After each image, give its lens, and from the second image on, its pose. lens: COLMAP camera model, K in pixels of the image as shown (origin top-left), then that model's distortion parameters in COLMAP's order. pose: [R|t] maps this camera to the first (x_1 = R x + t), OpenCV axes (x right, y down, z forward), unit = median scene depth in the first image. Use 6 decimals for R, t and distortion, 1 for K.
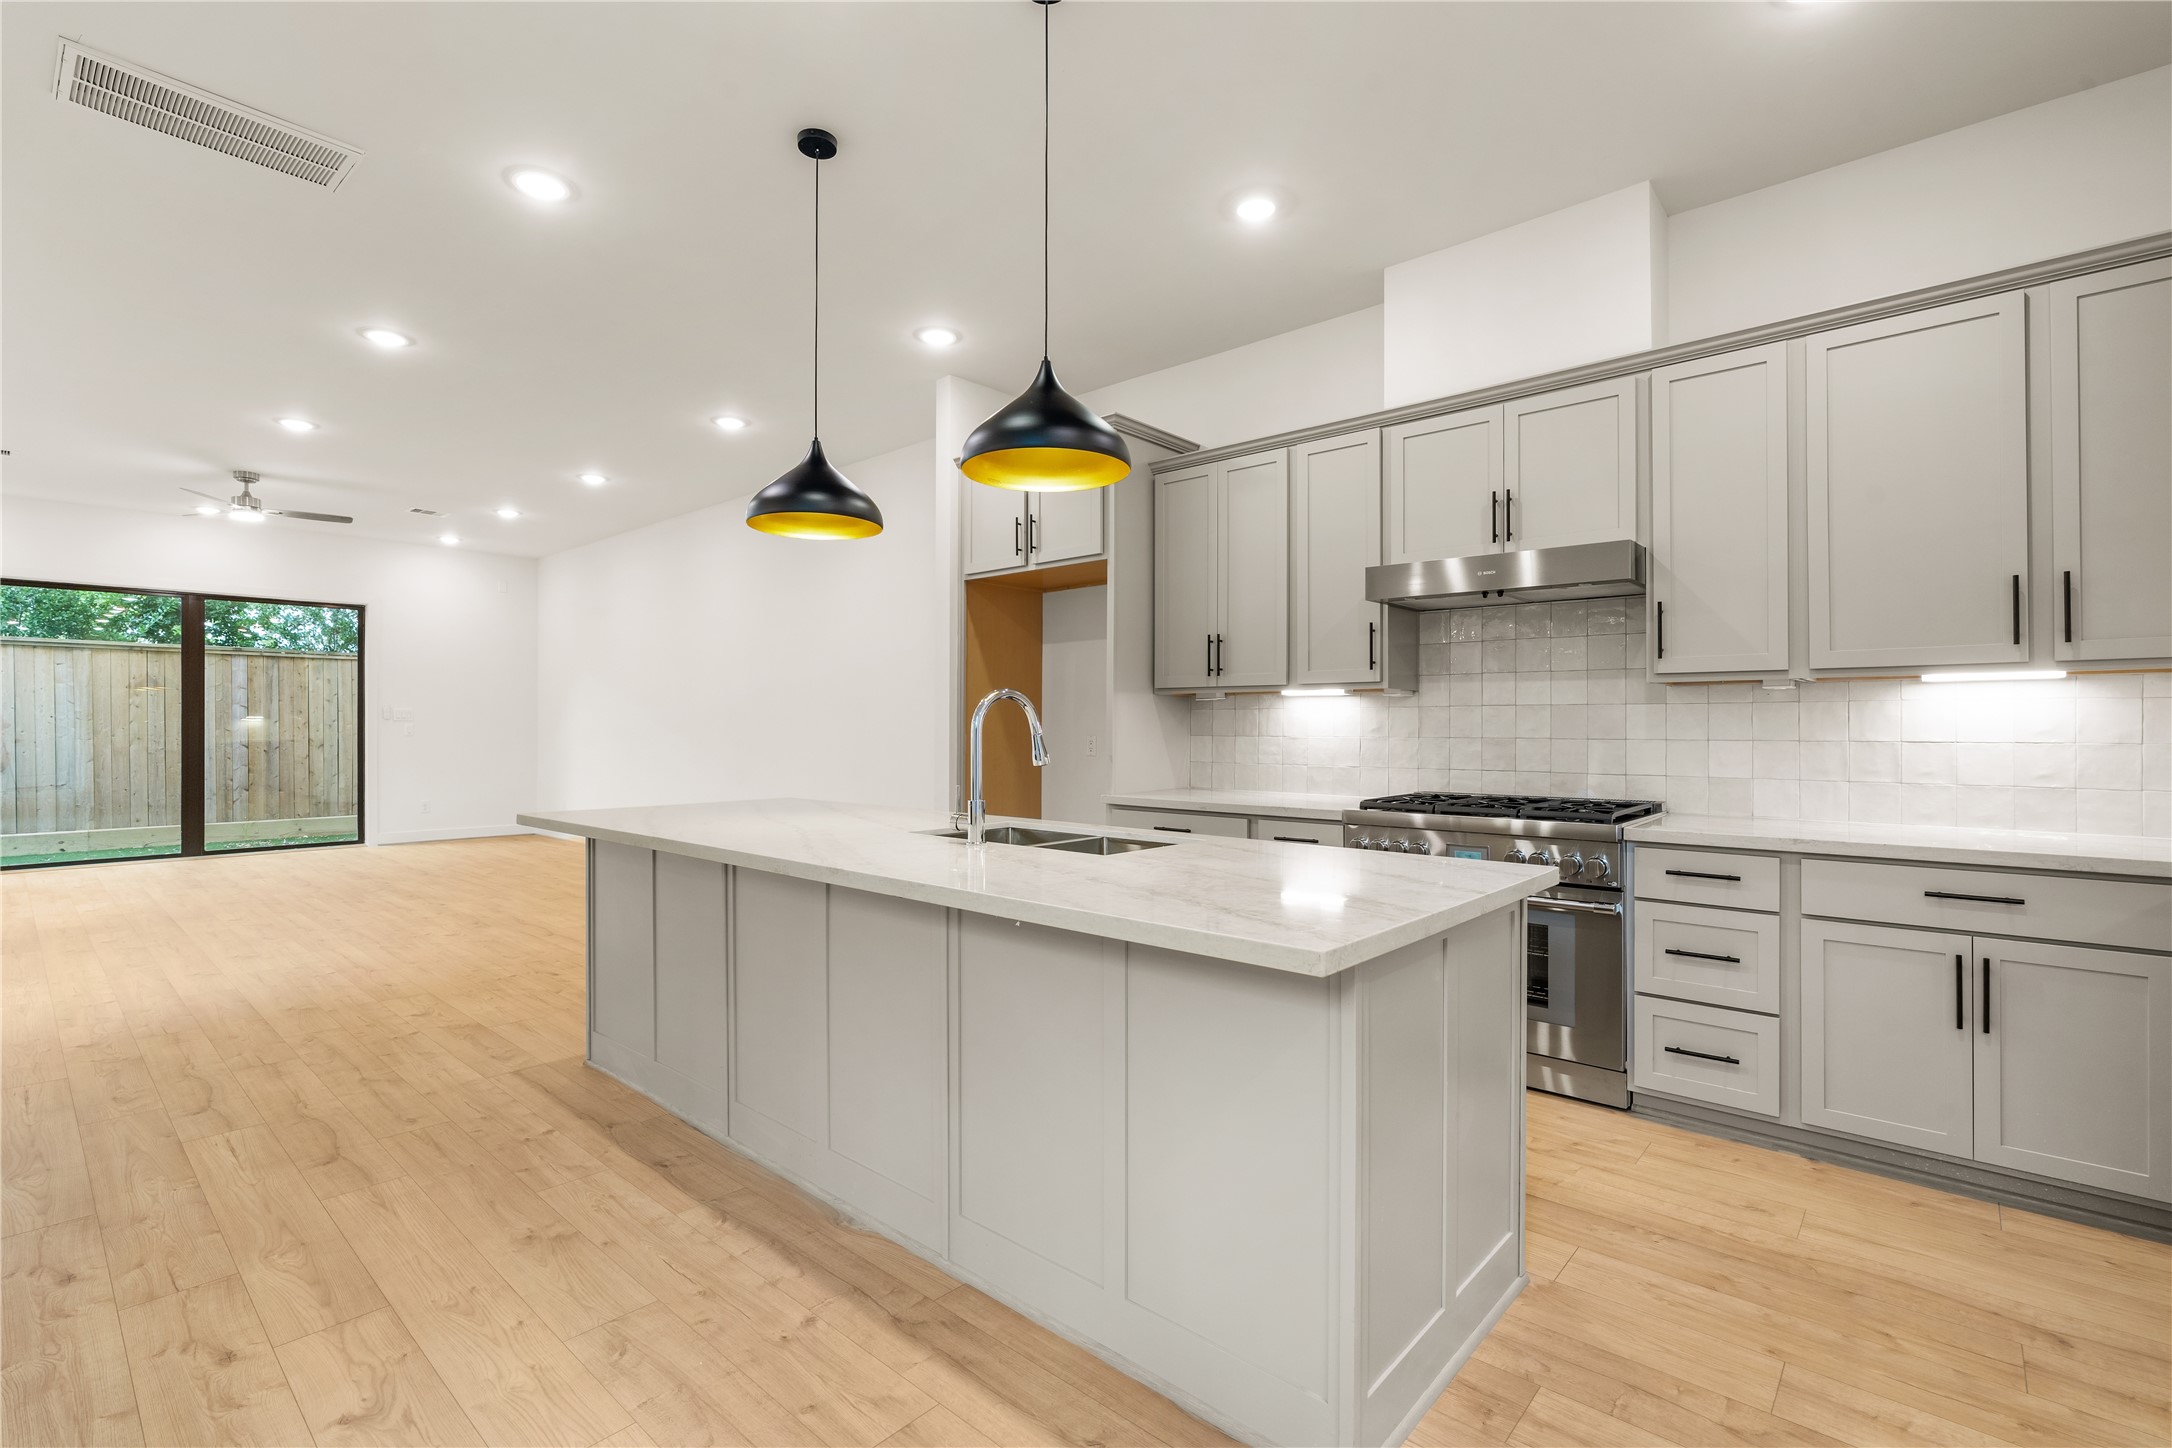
lens RADIAL K [[976.2, 0, 1087.1], [0, 976.2, 723.9], [0, 0, 1]] dist [-0.004386, 0.001028]
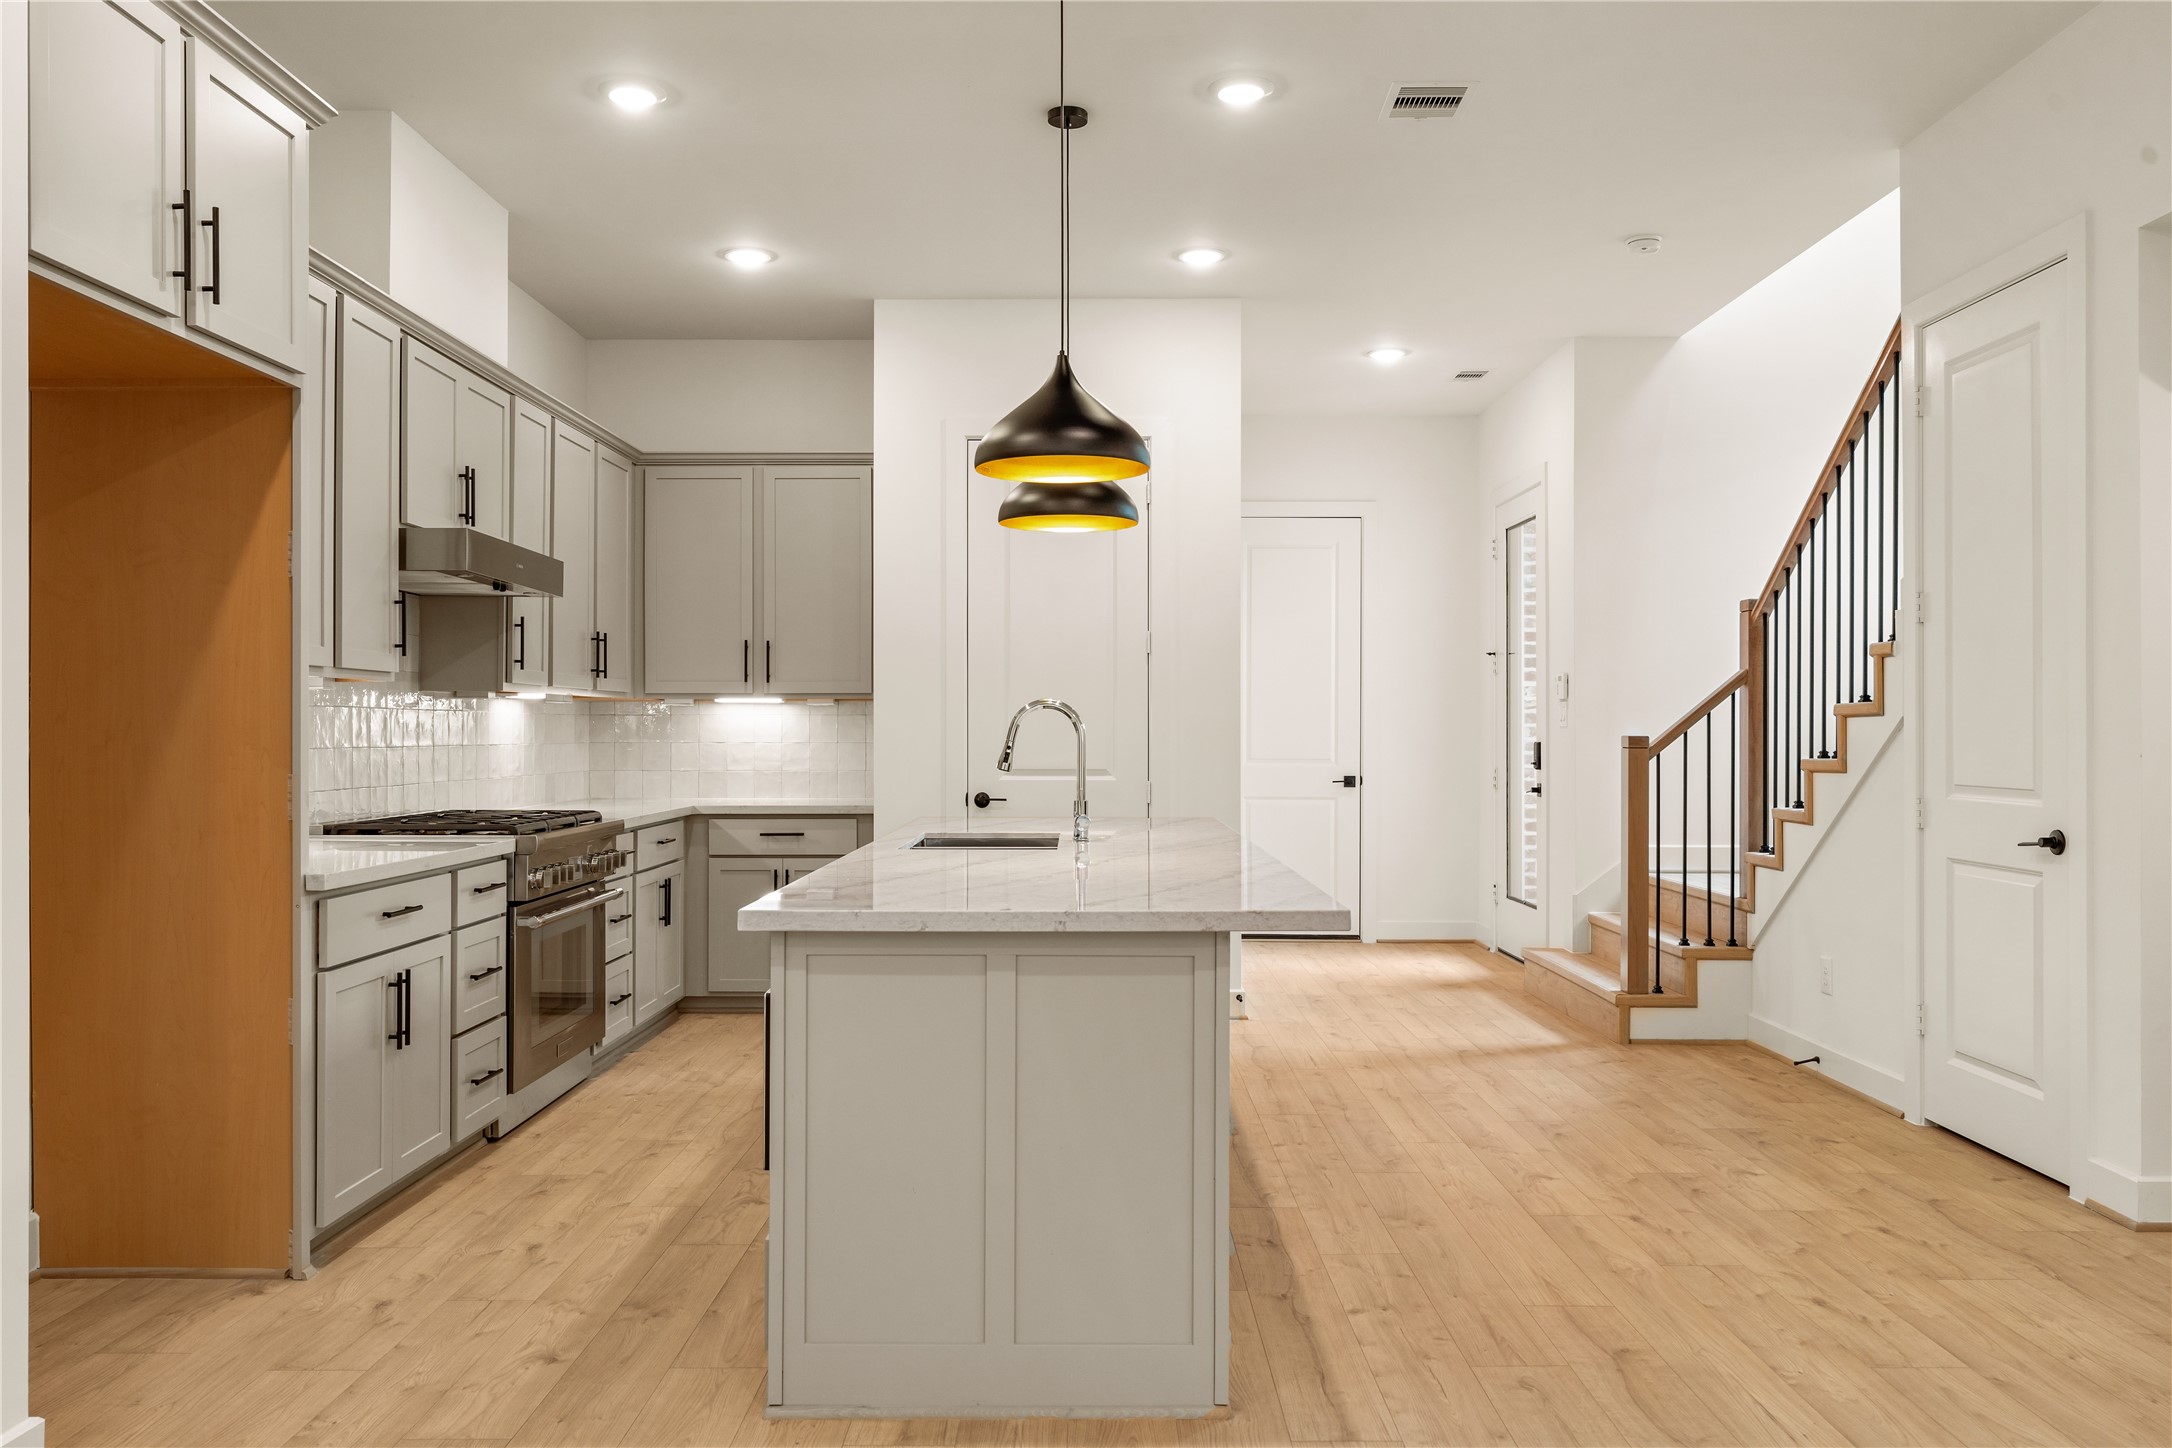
lens RADIAL K [[1642.7, 0, 1086.0], [0, 1642.7, 724.0], [0, 0, 1]] dist [-0.005157, 0.006927]
pose [[-0.663229, 0.002764, 0.748411, -1.044022], [-0.002633, 0.999978, -0.006026, 0.001777], [-0.748412, -0.005967, -0.663207, 1.539734]]
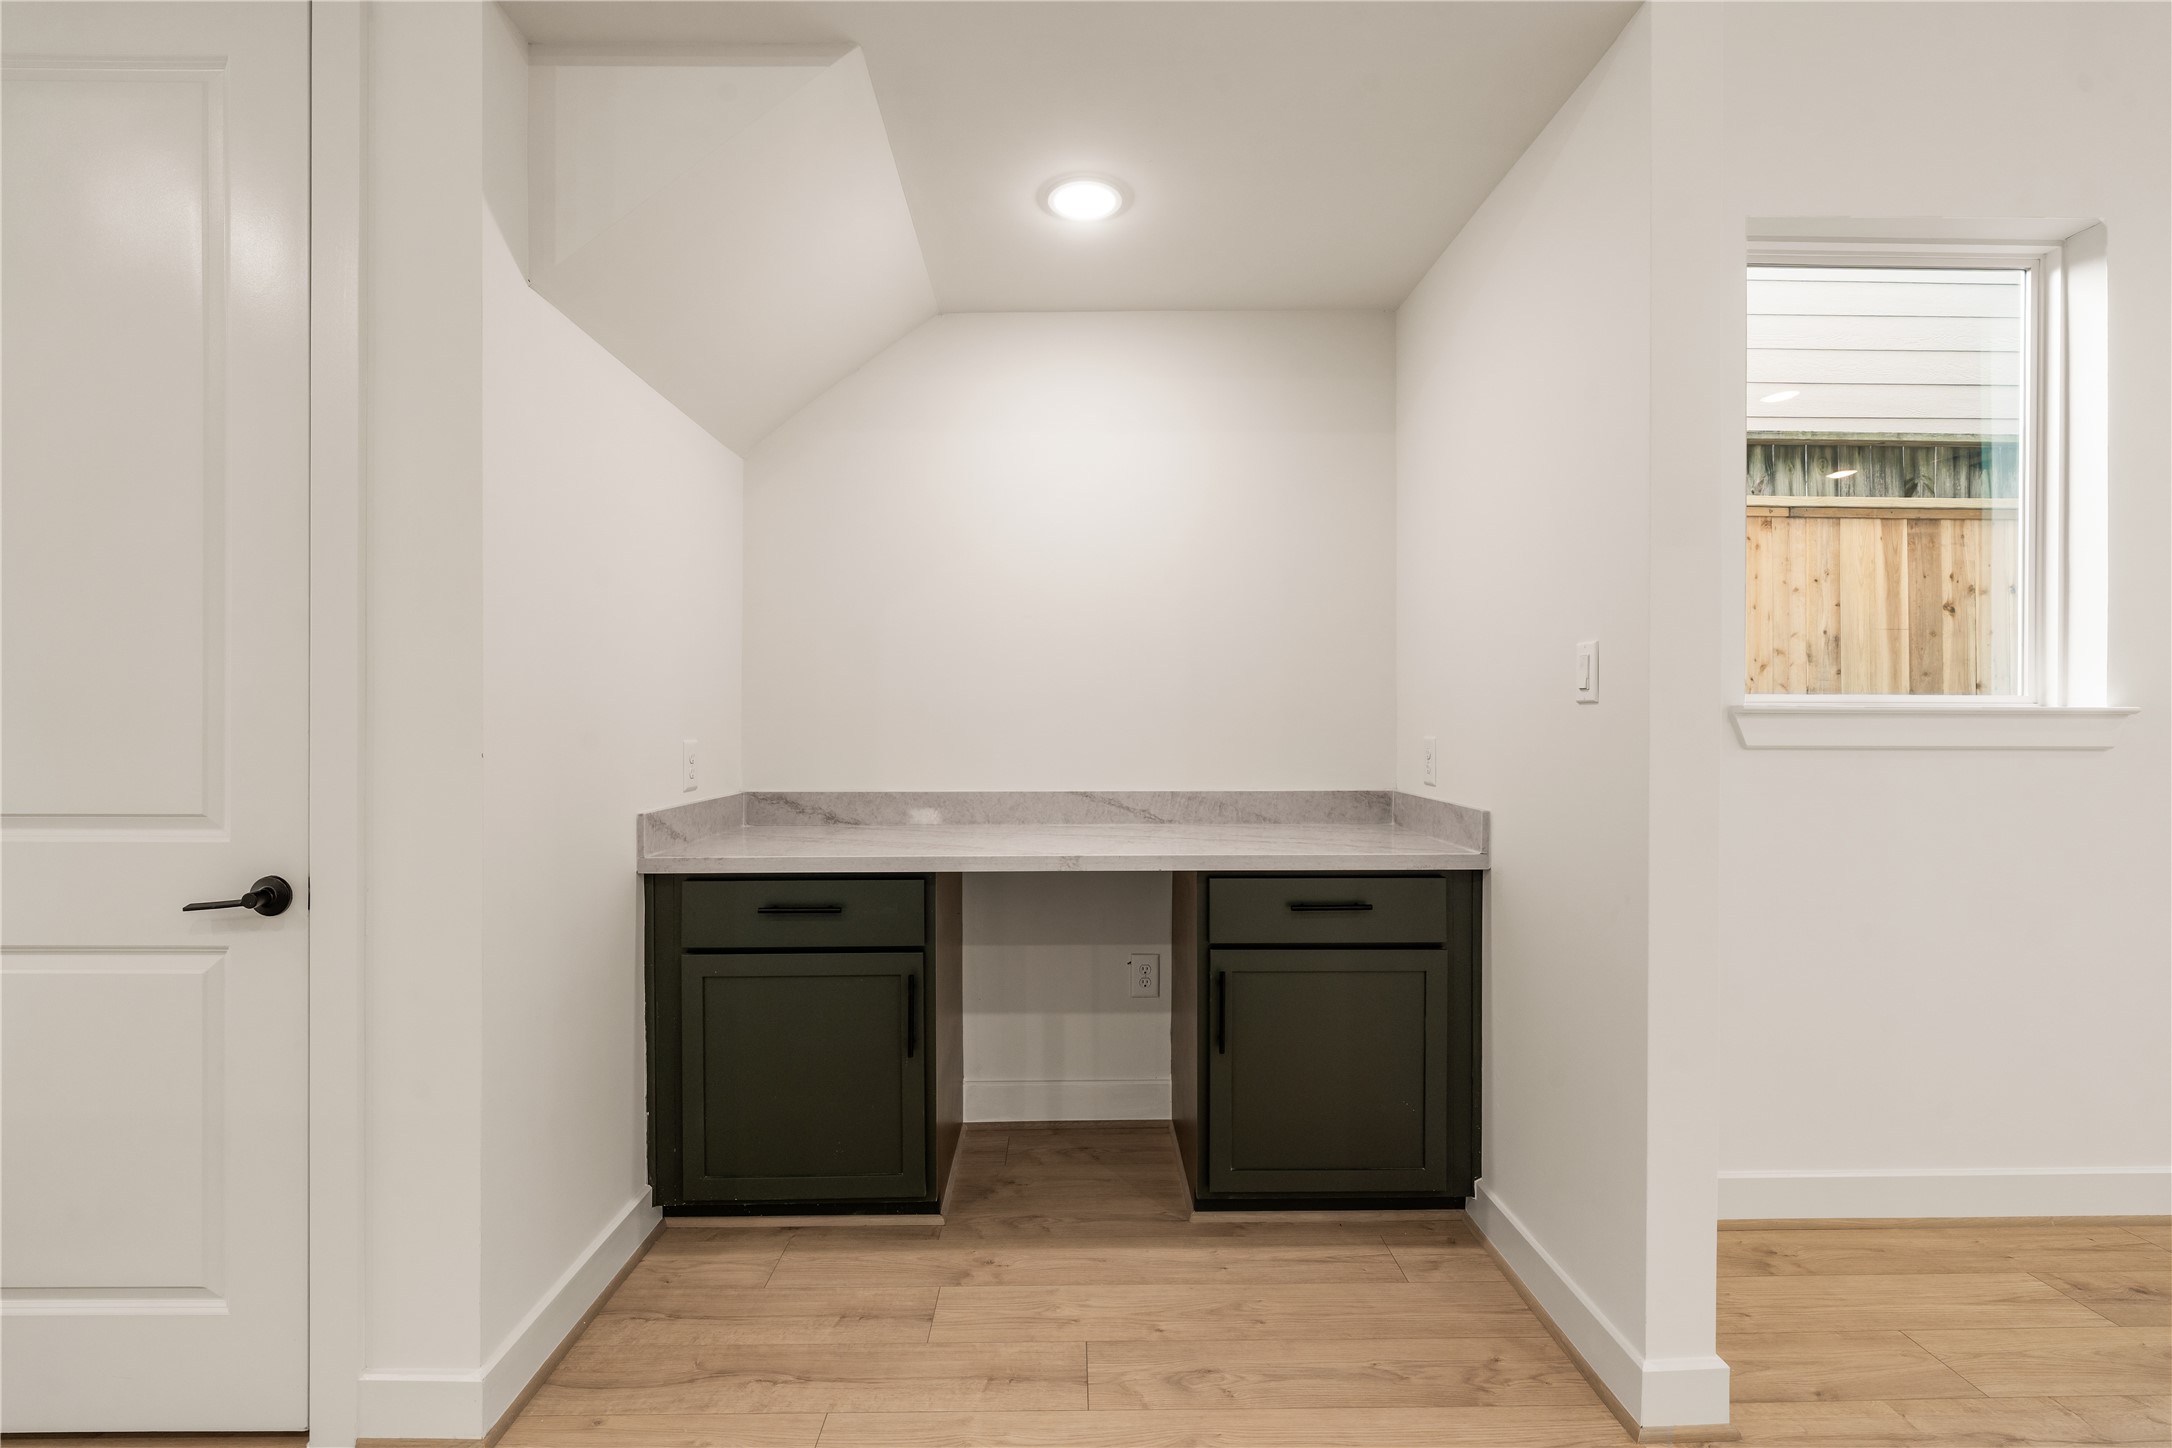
lens RADIAL K [[976.2, 0, 1087.1], [0, 976.2, 723.9], [0, 0, 1]] dist [-0.004386, 0.001028]
pose [[-0.734112, -0.000680, -0.679028, -0.589194], [0.000190, 0.999999, -0.001207, 0.000877], [0.679029, -0.001015, -0.734111, 0.796799]]
